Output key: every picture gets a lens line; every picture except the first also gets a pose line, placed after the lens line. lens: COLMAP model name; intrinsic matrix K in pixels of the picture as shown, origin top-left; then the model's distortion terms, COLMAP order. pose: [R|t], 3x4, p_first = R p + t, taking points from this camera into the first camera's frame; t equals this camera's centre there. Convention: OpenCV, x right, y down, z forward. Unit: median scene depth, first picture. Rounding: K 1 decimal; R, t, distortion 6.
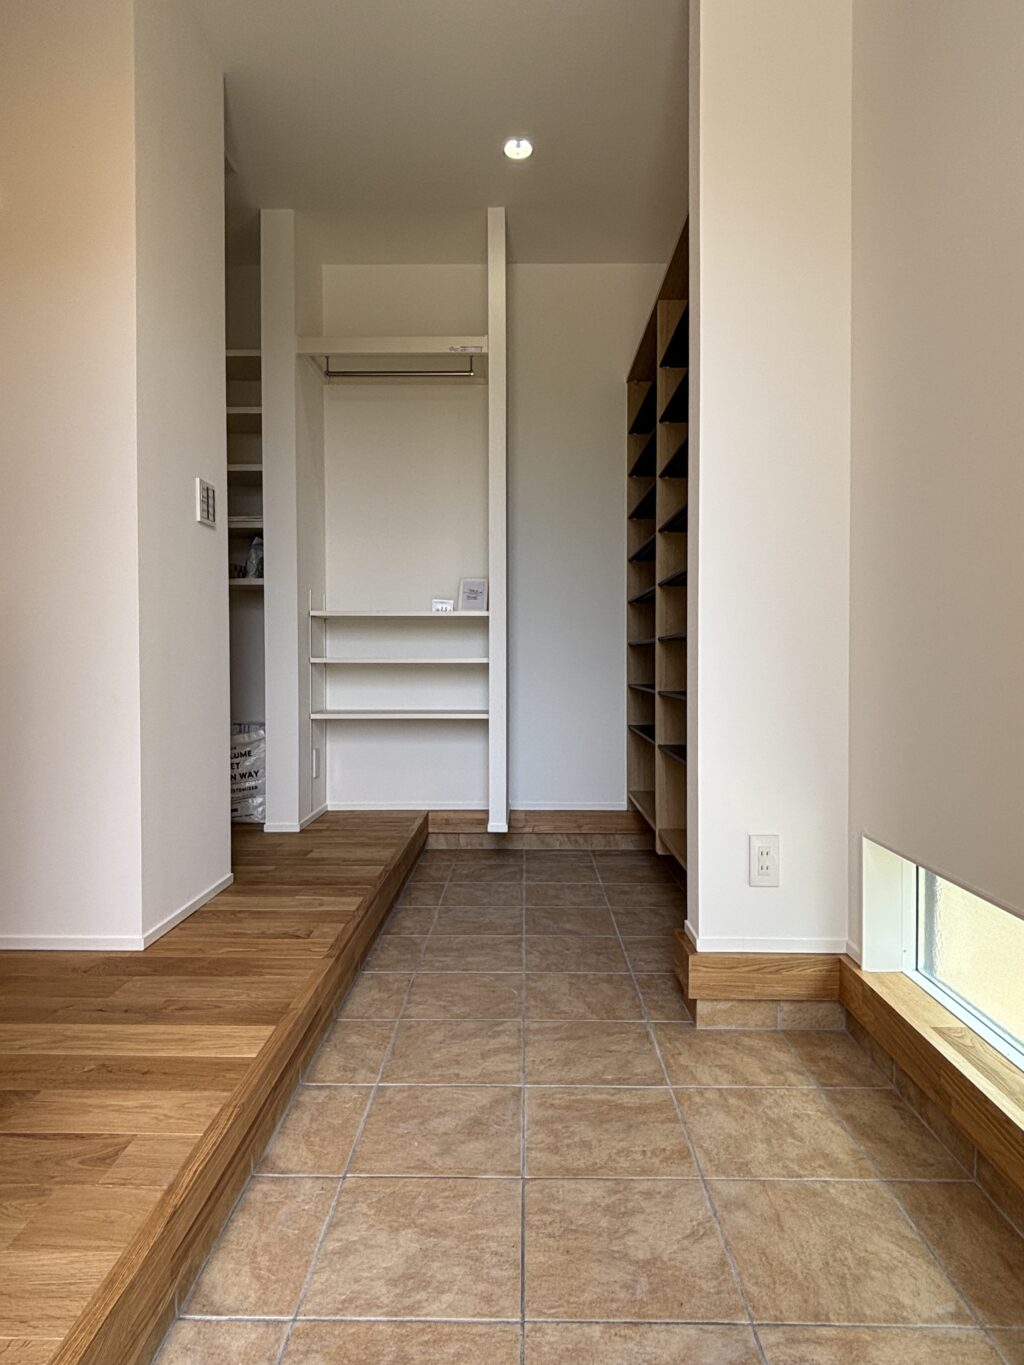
lens RADIAL K [[814.8, 0, 512.0], [0, 814.8, 682.5], [0, 0, 1]] dist [-0.000919, 0.000636]
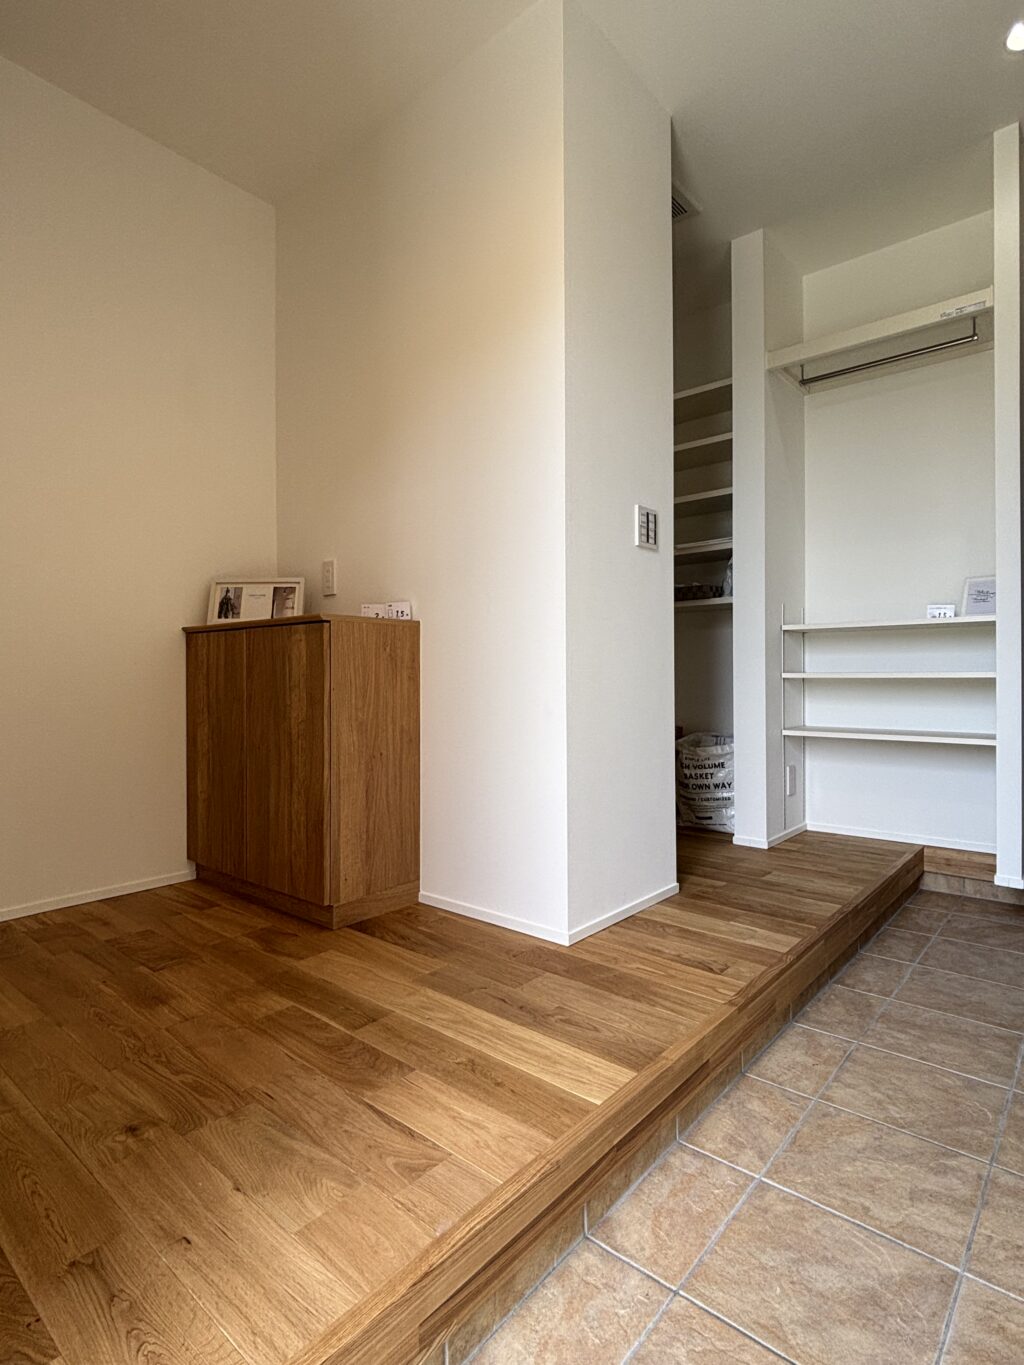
lens RADIAL K [[726.2, 0, 518.0], [0, 726.2, 676.8], [0, 0, 1]] dist [-0.005606, 0.014826]
pose [[0.777407, 0.004987, -0.628978, 0.097413], [-0.017879, 0.999740, -0.014172, -0.013888], [0.628743, 0.022263, 0.777294, 0.202044]]
